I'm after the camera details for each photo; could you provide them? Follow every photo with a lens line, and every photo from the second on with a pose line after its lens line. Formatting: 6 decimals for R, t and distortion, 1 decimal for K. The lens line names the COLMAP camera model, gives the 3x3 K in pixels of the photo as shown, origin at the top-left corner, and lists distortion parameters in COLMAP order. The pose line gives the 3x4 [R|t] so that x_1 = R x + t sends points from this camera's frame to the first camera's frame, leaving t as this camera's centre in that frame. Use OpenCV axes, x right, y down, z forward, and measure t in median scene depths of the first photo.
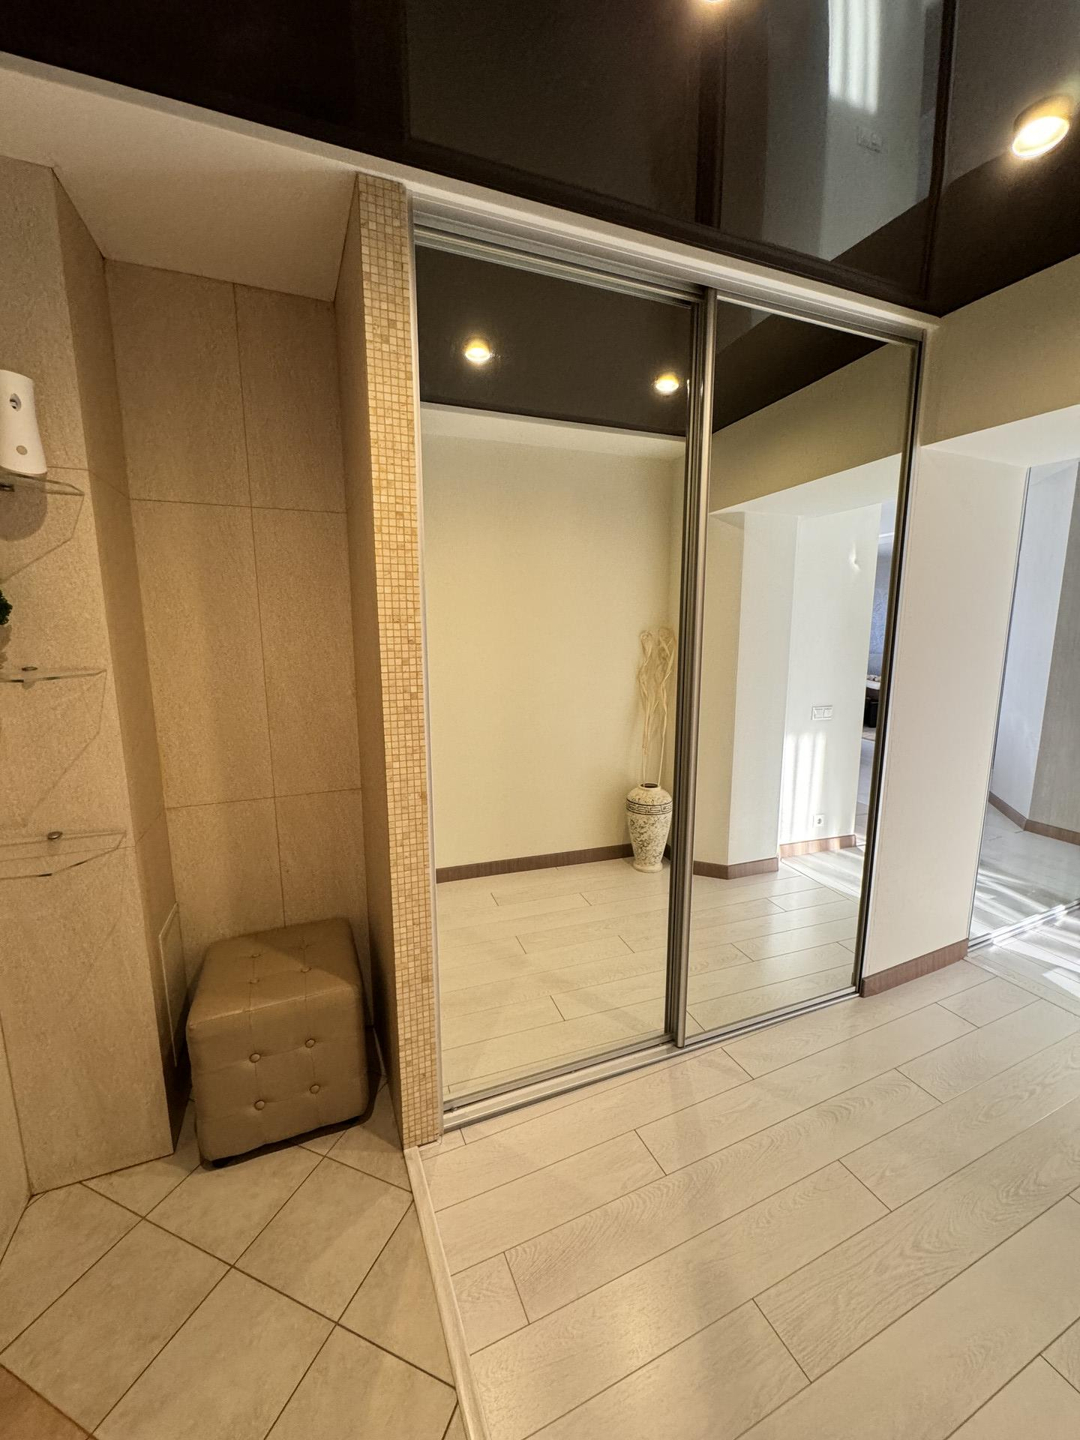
lens RADIAL K [[574.1, 0, 533.9], [0, 574.1, 724.5], [0, 0, 1]] dist [-0.004252, 0.000924]
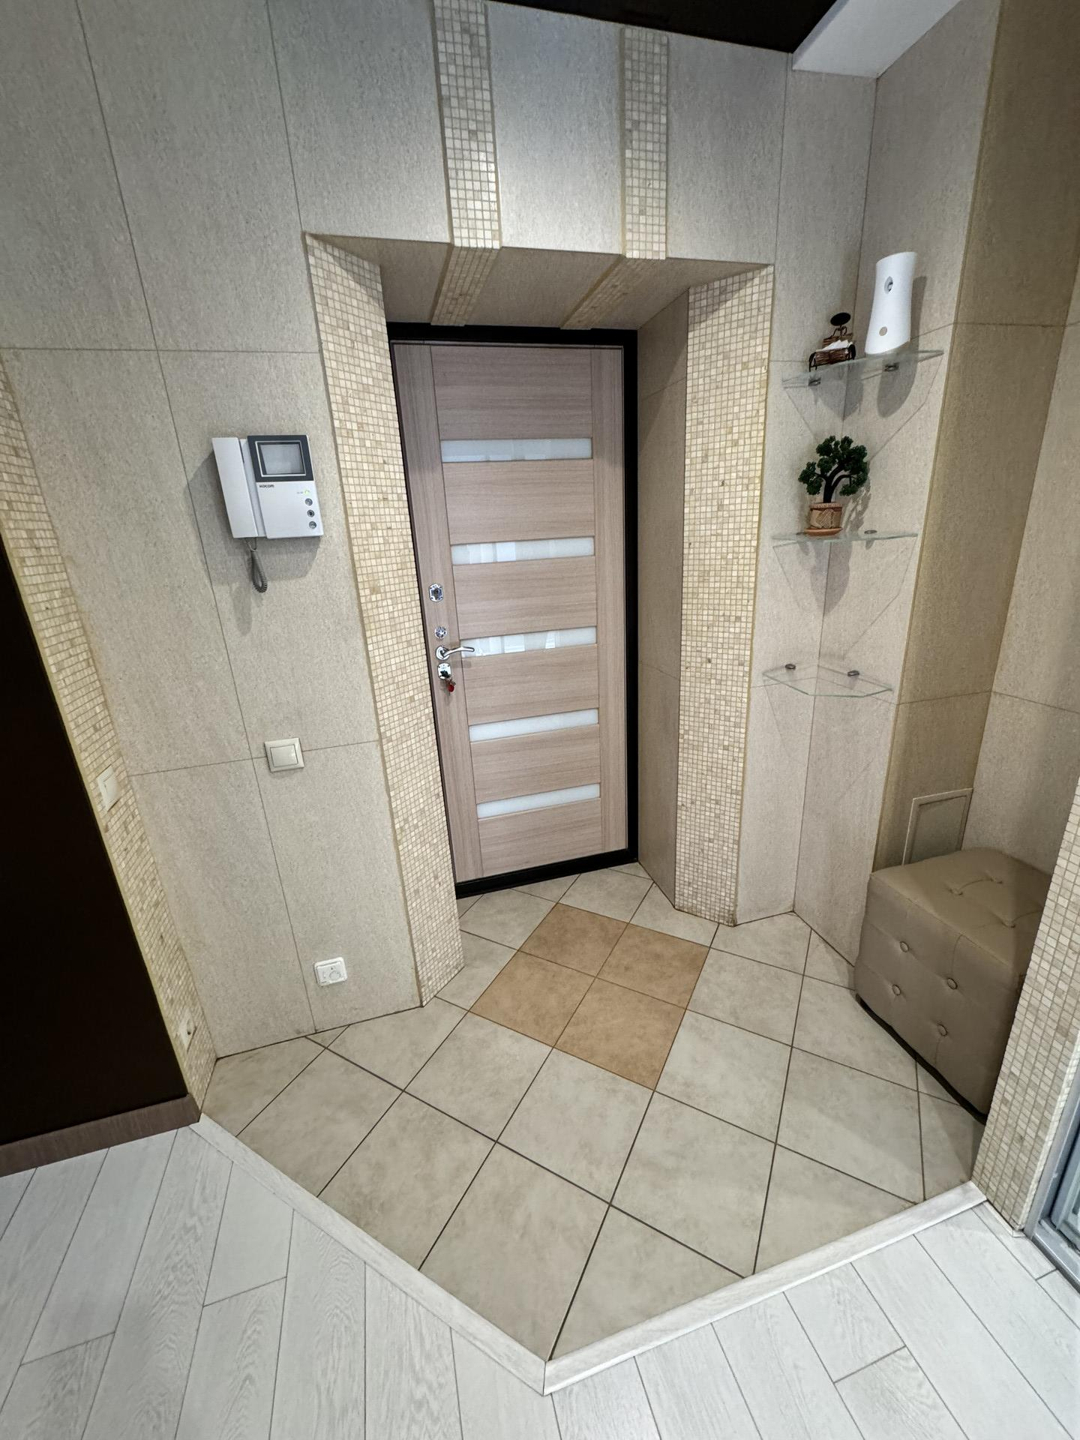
lens RADIAL K [[574.1, 0, 542.3], [0, 574.1, 720.4], [0, 0, 1]] dist [-0.004252, 0.000924]
pose [[-0.120455, 0.331084, -0.935881, 0.422362], [-0.111540, 0.932262, 0.344160, -0.060023], [0.986433, 0.145845, -0.075367, 0.435922]]
